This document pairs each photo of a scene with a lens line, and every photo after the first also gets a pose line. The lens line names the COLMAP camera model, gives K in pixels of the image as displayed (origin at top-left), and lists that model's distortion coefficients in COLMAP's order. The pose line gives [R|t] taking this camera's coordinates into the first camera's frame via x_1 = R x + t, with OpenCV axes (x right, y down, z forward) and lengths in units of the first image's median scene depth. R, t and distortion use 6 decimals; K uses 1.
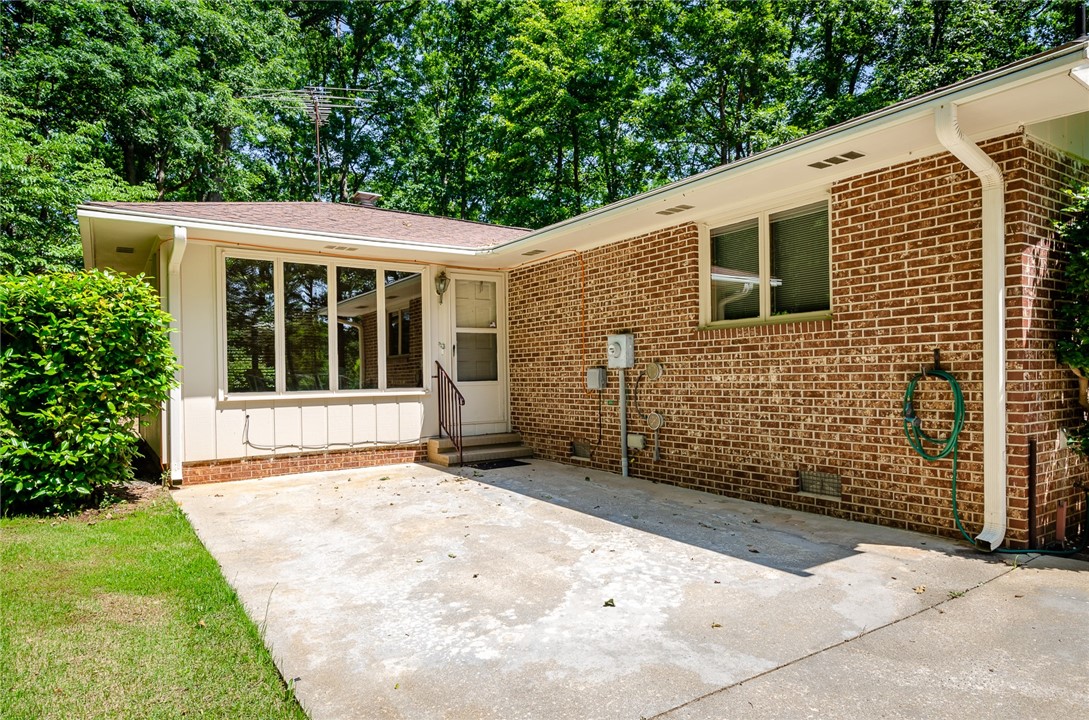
lens RADIAL K [[657.0, 0, 540.5], [0, 657.0, 380.0], [0, 0, 1]] dist [-0.001519, -0.000659]
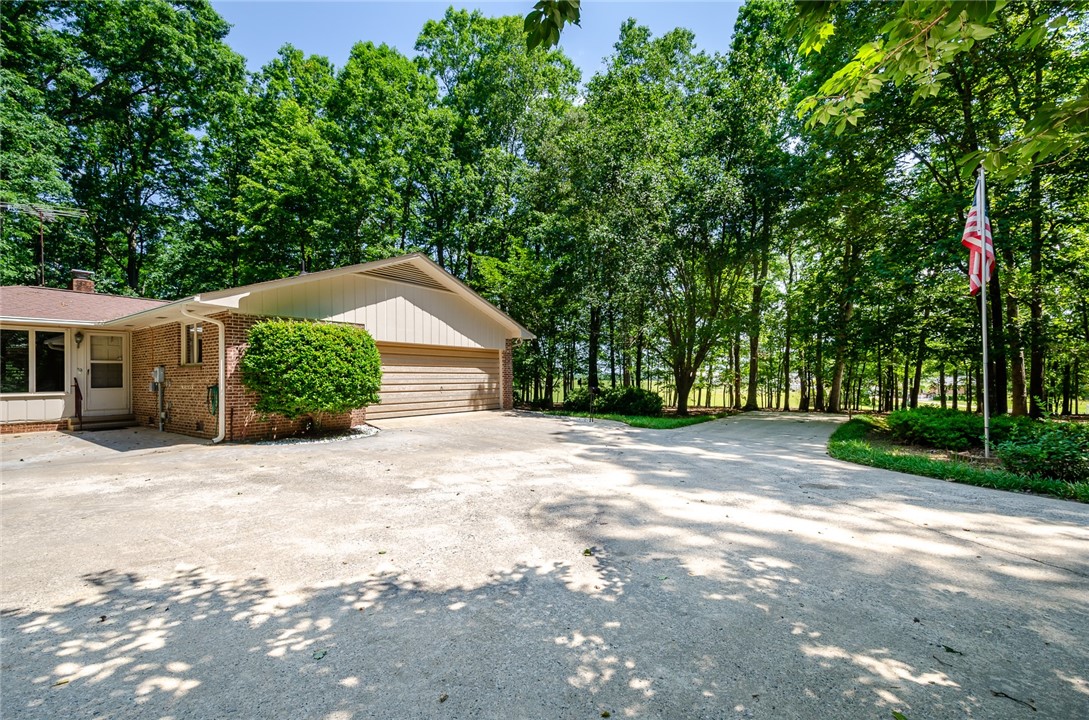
lens RADIAL K [[477.2, 0, 545.9], [0, 477.2, 366.5], [0, 0, 1]] dist [0.000636, -0.000050]
pose [[0.935499, 0.011024, 0.353158, 0.806700], [0.000633, 0.999459, -0.032874, -0.018193], [-0.353329, 0.030977, 0.934986, -1.011531]]
